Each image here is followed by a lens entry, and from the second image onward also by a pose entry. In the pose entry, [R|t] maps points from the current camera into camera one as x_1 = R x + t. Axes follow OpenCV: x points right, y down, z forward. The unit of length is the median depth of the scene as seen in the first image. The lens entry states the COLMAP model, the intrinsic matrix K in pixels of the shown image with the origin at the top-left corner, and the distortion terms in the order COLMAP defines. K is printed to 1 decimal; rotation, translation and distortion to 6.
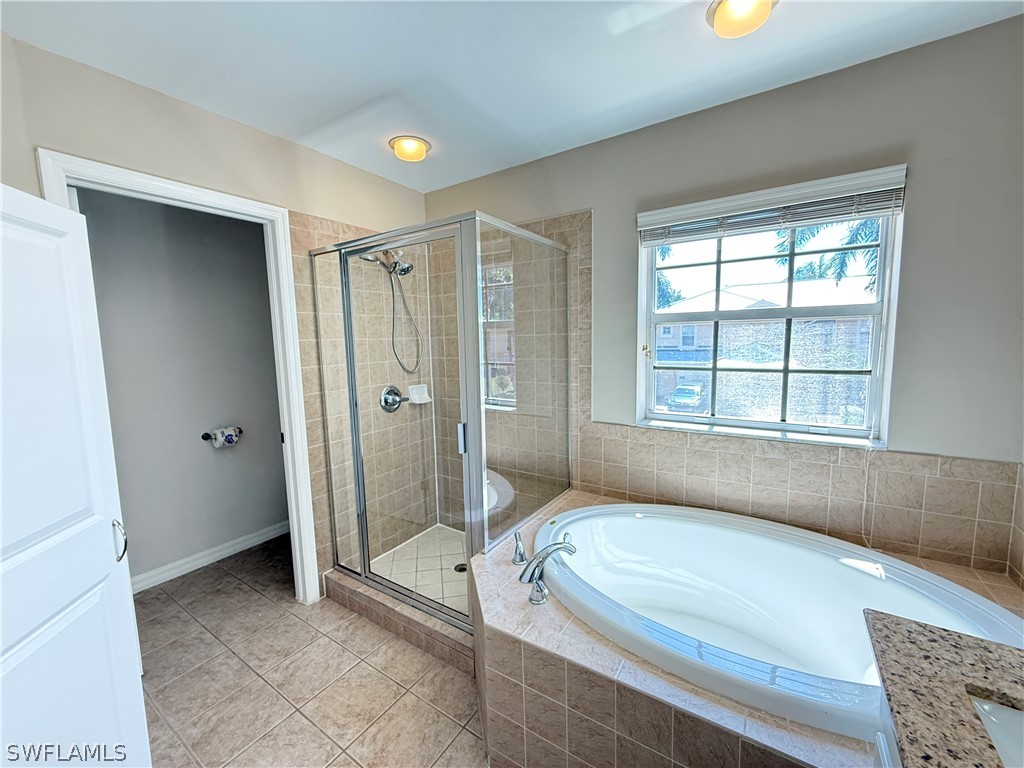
lens RADIAL K [[411.3, 0, 506.1], [0, 411.3, 384.7], [0, 0, 1]] dist [0.001111, 0.000227]
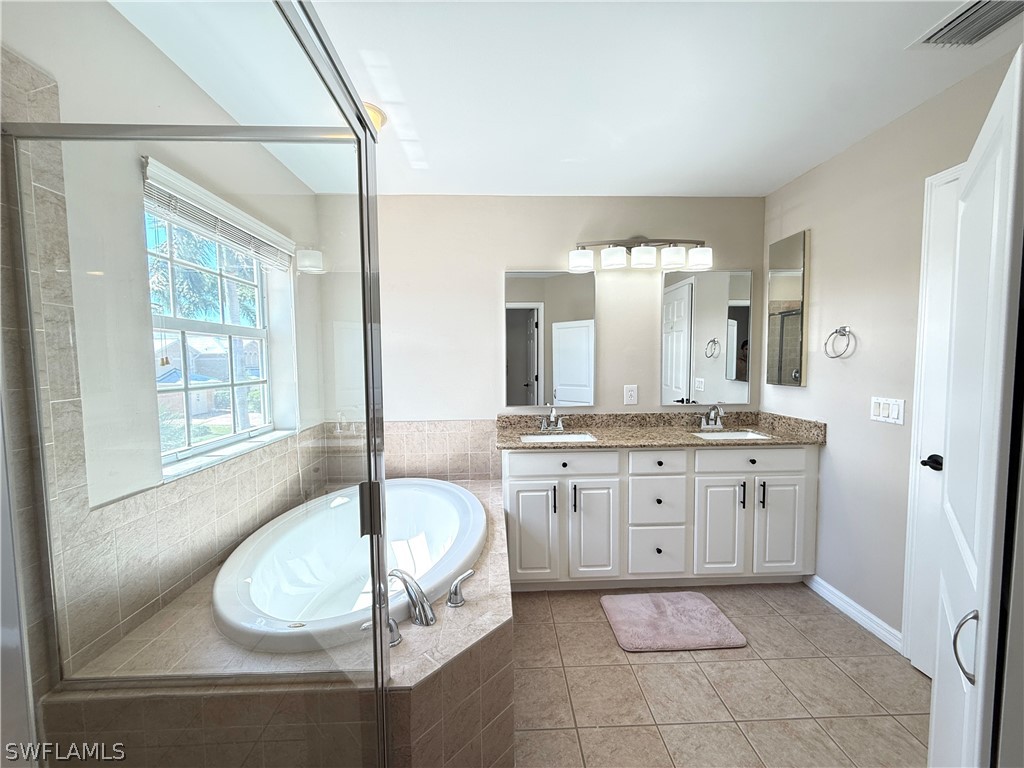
lens RADIAL K [[409.7, 0, 509.4], [0, 409.7, 384.2], [0, 0, 1]] dist [-0.001706, 0.000433]
pose [[-0.584574, -0.020351, 0.811085, -0.569846], [0.114719, 0.987569, 0.107461, -0.065001], [-0.803189, 0.155866, -0.574972, 1.007169]]
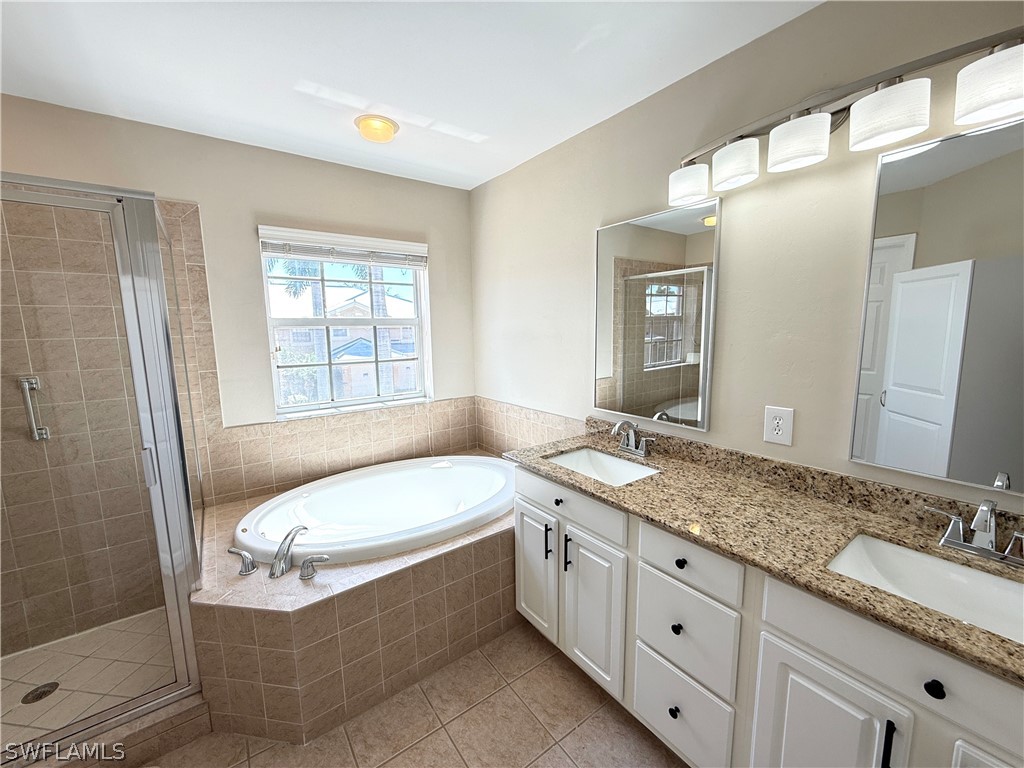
lens RADIAL K [[409.7, 0, 509.4], [0, 409.7, 384.2], [0, 0, 1]] dist [-0.001706, 0.000433]
pose [[0.347993, -0.111939, 0.930790, -0.513138], [0.112255, 0.990678, 0.077172, -0.012212], [-0.930752, 0.077631, 0.357315, 0.039950]]
